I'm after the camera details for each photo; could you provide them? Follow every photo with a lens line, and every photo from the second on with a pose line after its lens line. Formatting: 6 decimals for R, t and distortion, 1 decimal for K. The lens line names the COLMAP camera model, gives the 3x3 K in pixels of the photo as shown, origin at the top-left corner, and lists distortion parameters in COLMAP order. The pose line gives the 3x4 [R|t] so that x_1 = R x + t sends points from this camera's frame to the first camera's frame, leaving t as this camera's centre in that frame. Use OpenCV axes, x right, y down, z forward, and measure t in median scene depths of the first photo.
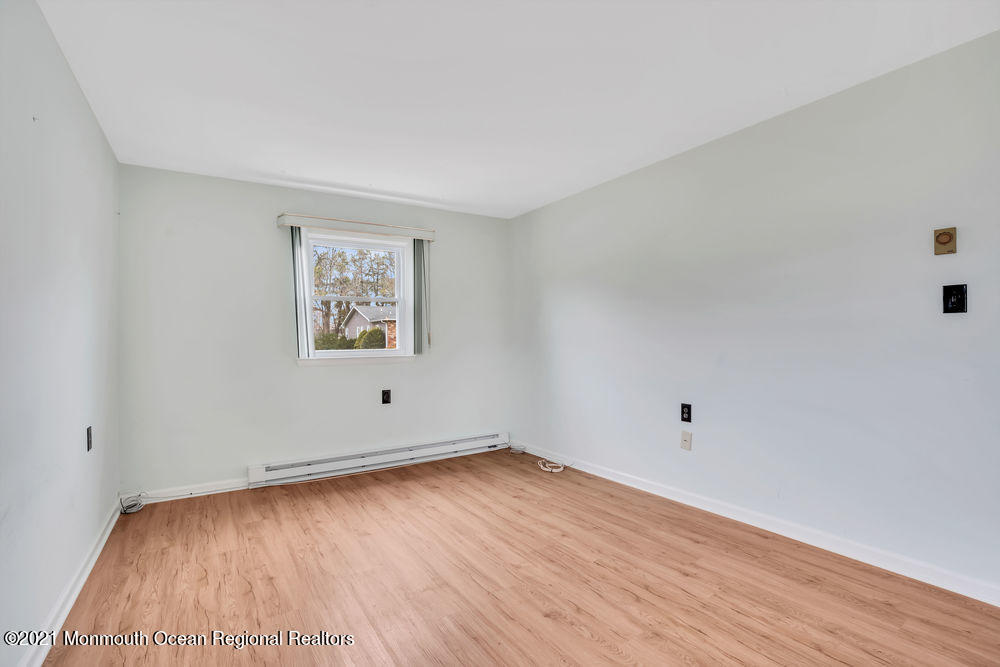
lens RADIAL K [[463.9, 0, 505.4], [0, 463.9, 335.7], [0, 0, 1]] dist [-0.074674, 0.030364]
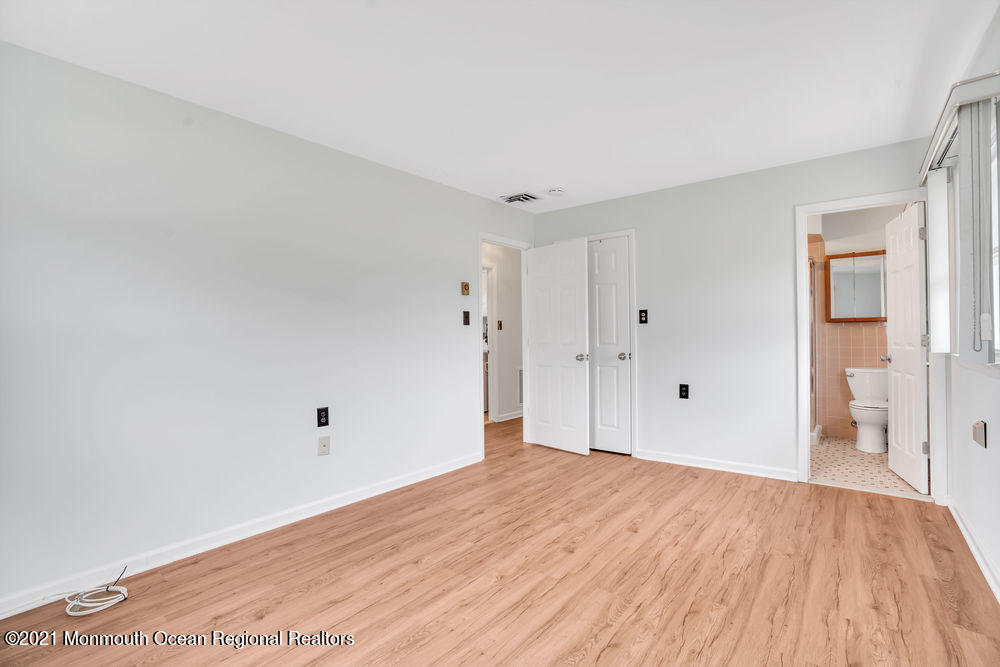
lens RADIAL K [[463.9, 0, 505.4], [0, 463.9, 335.7], [0, 0, 1]] dist [-0.074674, 0.030364]
pose [[-0.316199, 0.015347, 0.948569, -0.673767], [0.011857, 0.999855, -0.012225, 0.014778], [-0.948619, 0.007382, -0.316335, 0.988443]]
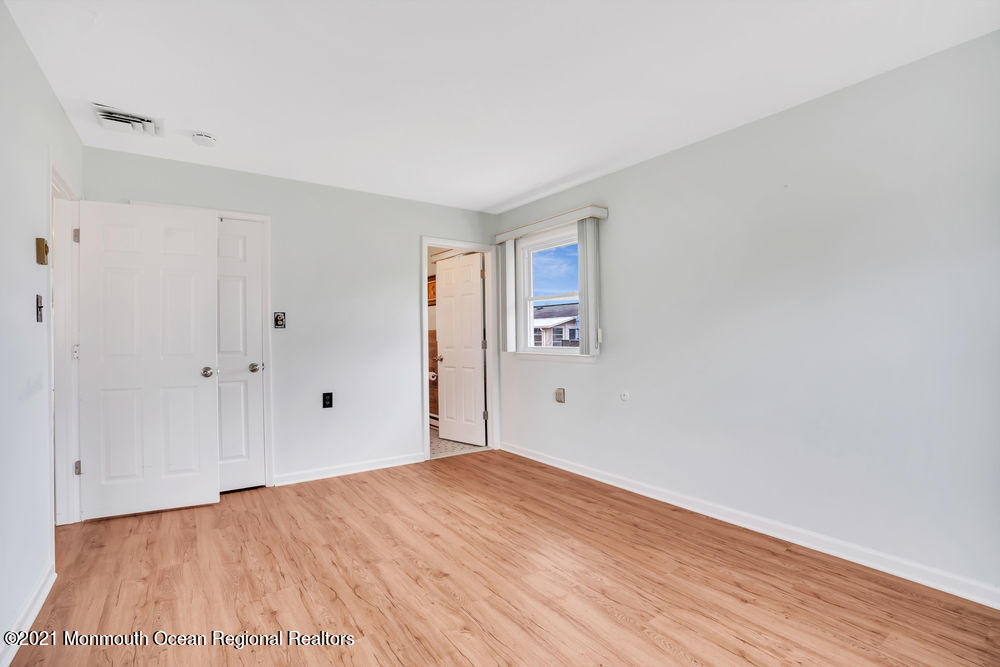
lens RADIAL K [[463.9, 0, 505.4], [0, 463.9, 335.7], [0, 0, 1]] dist [-0.074674, 0.030364]
pose [[-0.998853, 0.021050, -0.042995, -0.014619], [0.021385, 0.999744, -0.007333, 0.007217], [0.042830, -0.008245, -0.999048, 1.370516]]
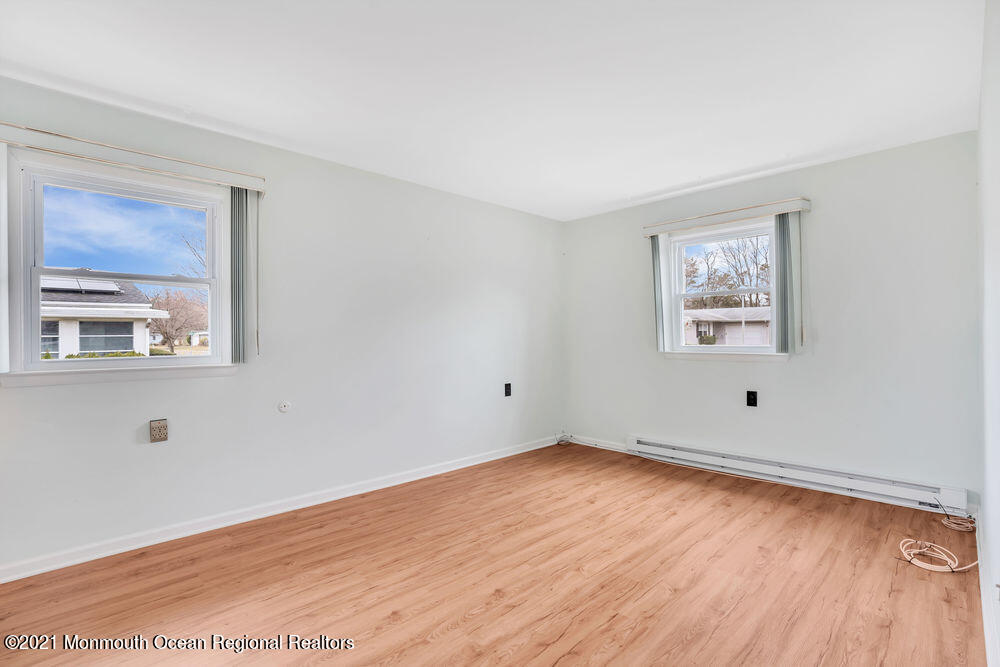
lens RADIAL K [[463.9, 0, 505.4], [0, 463.9, 335.7], [0, 0, 1]] dist [-0.074674, 0.030364]
pose [[0.187178, 0.008212, -0.982292, 0.735354], [0.011658, 0.999876, 0.010581, -0.007463], [0.982257, -0.013432, 0.187059, 0.513343]]
